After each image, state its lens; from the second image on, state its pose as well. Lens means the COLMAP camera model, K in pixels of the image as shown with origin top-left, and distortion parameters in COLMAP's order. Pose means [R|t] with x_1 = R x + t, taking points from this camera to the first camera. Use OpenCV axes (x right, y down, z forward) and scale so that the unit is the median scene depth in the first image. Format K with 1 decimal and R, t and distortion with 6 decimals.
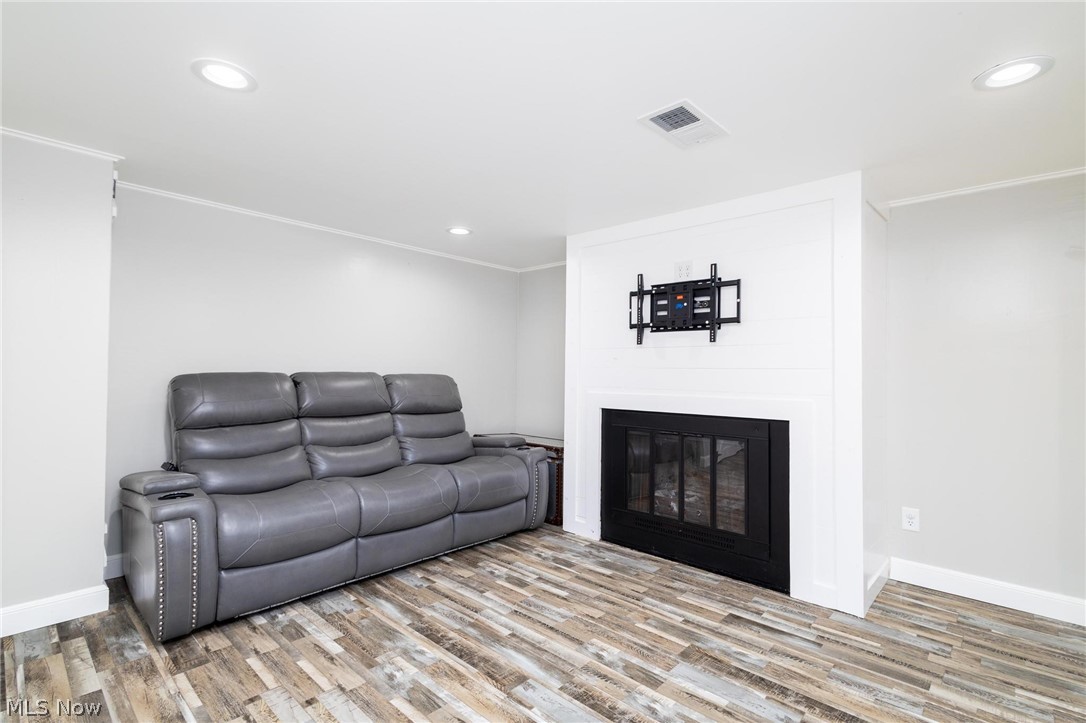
lens RADIAL K [[500.8, 0, 543.0], [0, 500.8, 361.5], [0, 0, 1]] dist [-0.011235, -0.000196]
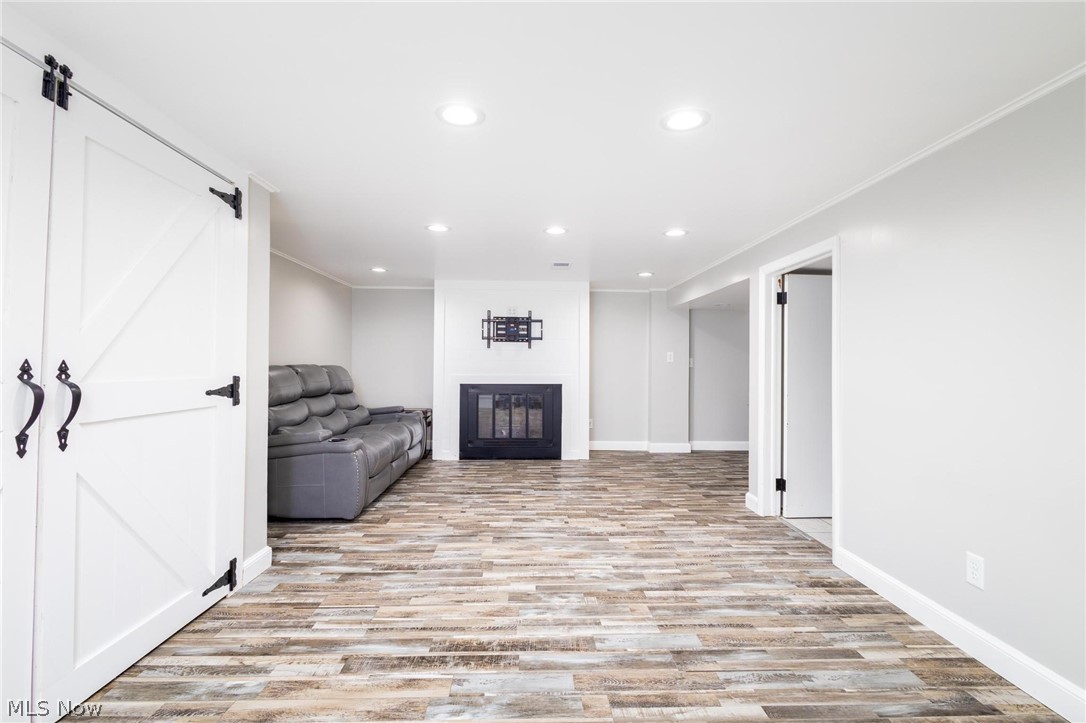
lens RADIAL K [[500.8, 0, 543.0], [0, 500.8, 361.5], [0, 0, 1]] dist [-0.011235, -0.000196]
pose [[0.692506, 0.001468, 0.721410, -1.065820], [-0.011573, 0.999892, 0.009074, -0.003850], [-0.721319, -0.014633, 0.692448, -0.457405]]
